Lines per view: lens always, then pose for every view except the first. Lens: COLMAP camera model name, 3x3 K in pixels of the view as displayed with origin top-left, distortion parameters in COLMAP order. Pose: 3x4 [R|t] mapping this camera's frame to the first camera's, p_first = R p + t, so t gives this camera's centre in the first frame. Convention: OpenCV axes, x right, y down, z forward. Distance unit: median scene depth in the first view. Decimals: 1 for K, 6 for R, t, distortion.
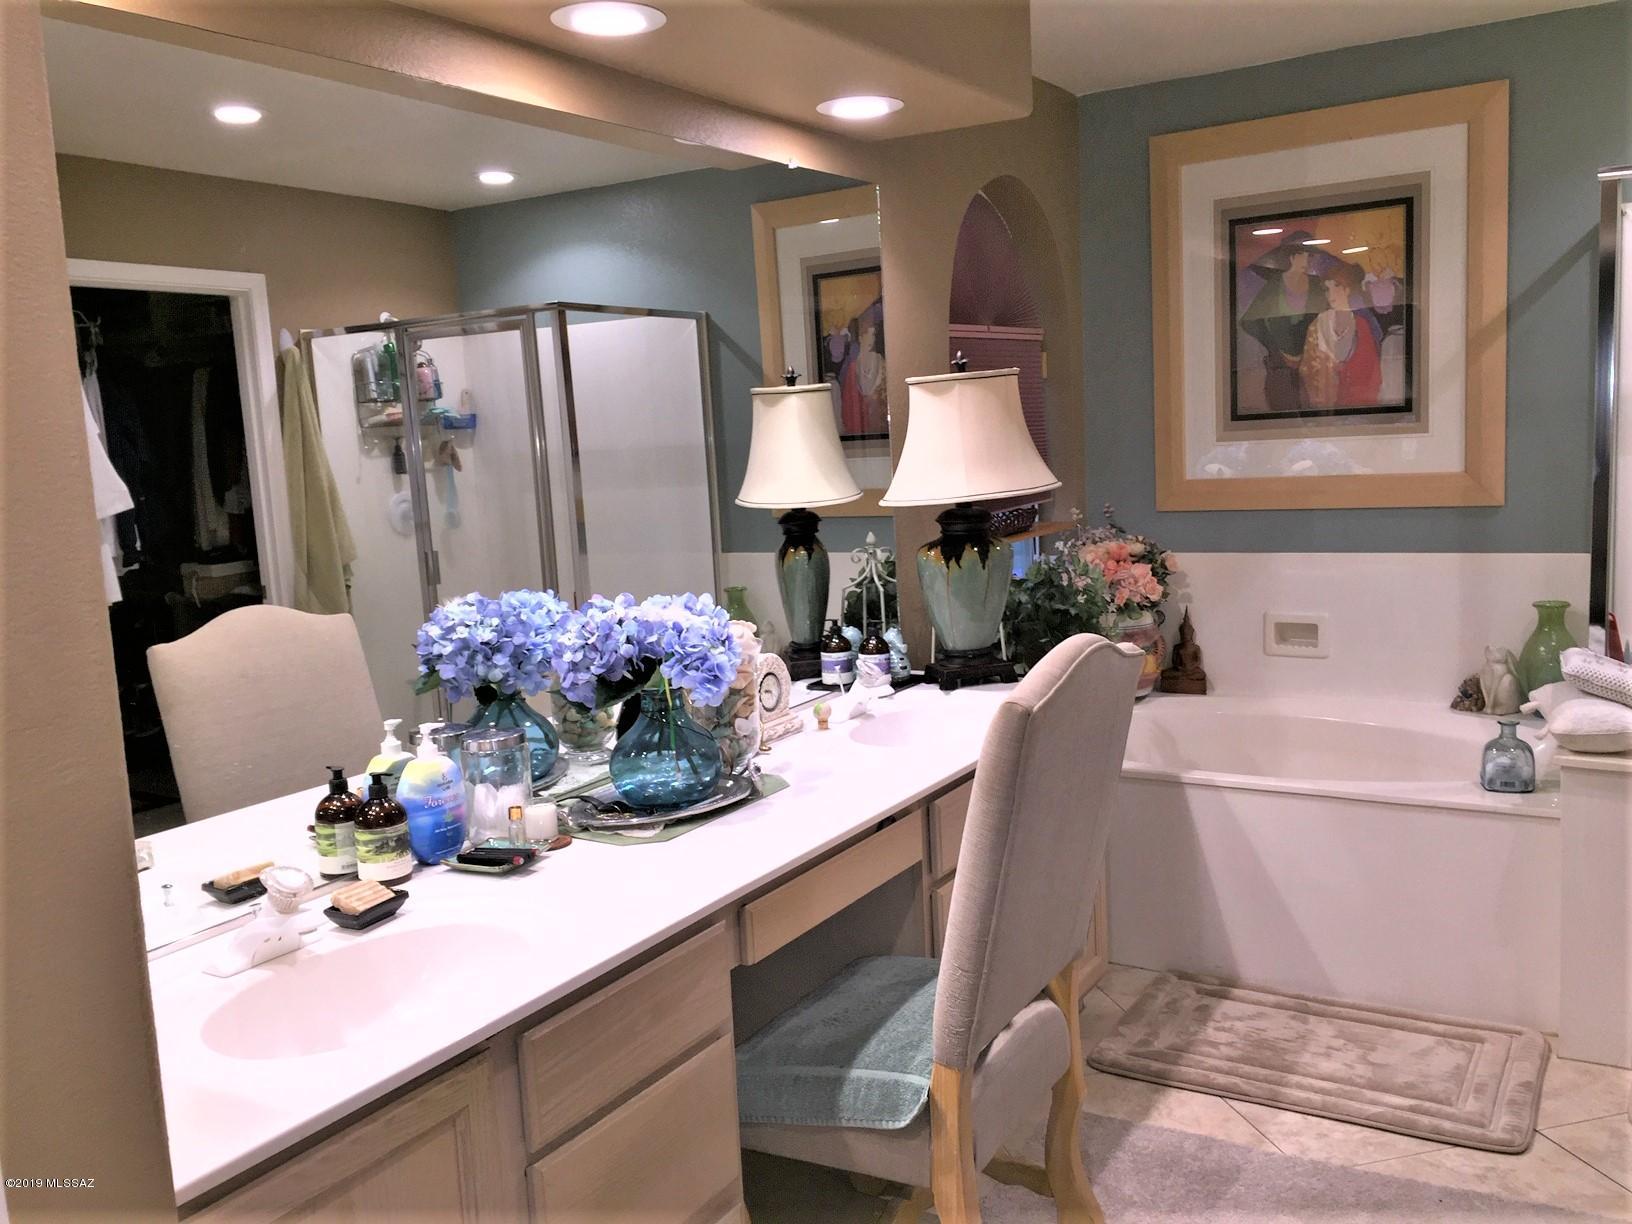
lens RADIAL K [[1394.2, 0, 850.4], [0, 1394.2, 617.3], [0, 0, 1]] dist [0.082992, -0.101963]
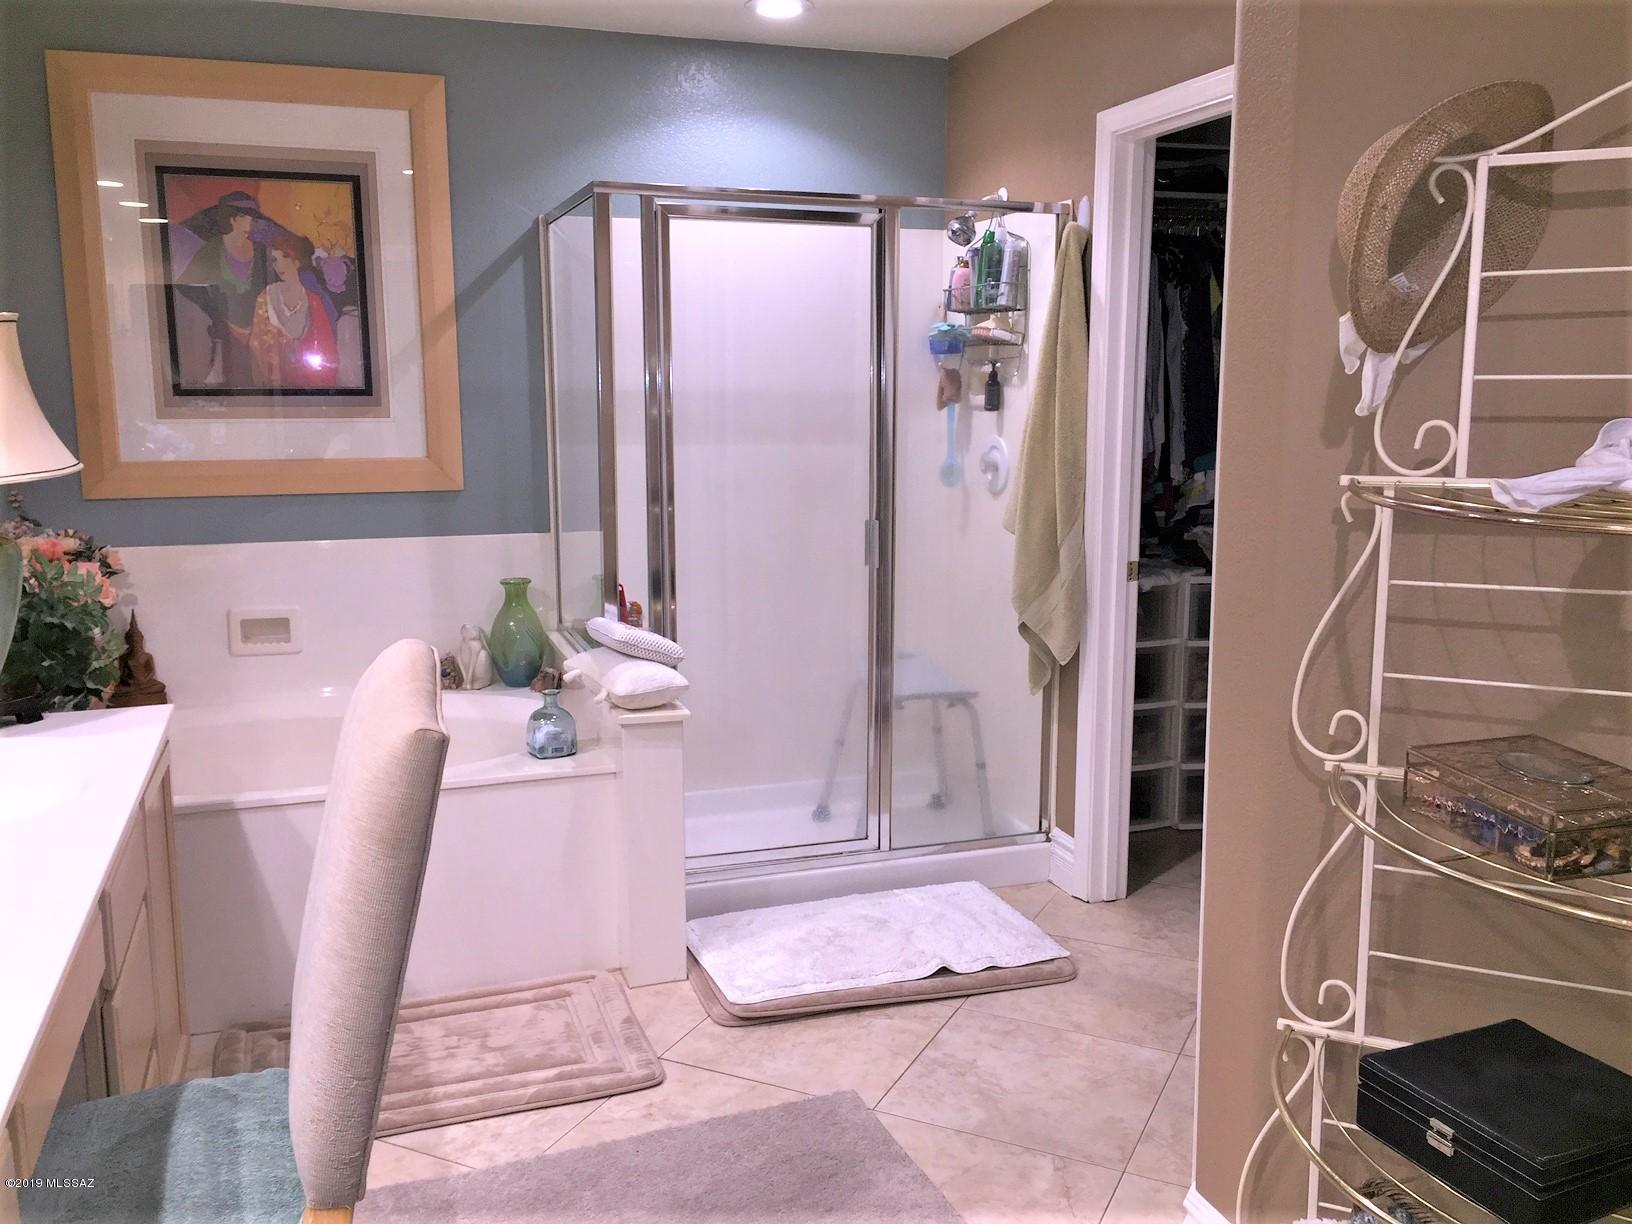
lens RADIAL K [[1394.2, 0, 812.0], [0, 1394.2, 604.9], [0, 0, 1]] dist [0.082992, -0.101963]
pose [[0.641693, -0.074908, 0.763295, -0.175448], [0.073611, 0.996640, 0.035924, -0.012632], [-0.763421, 0.033134, 0.645051, 0.140127]]
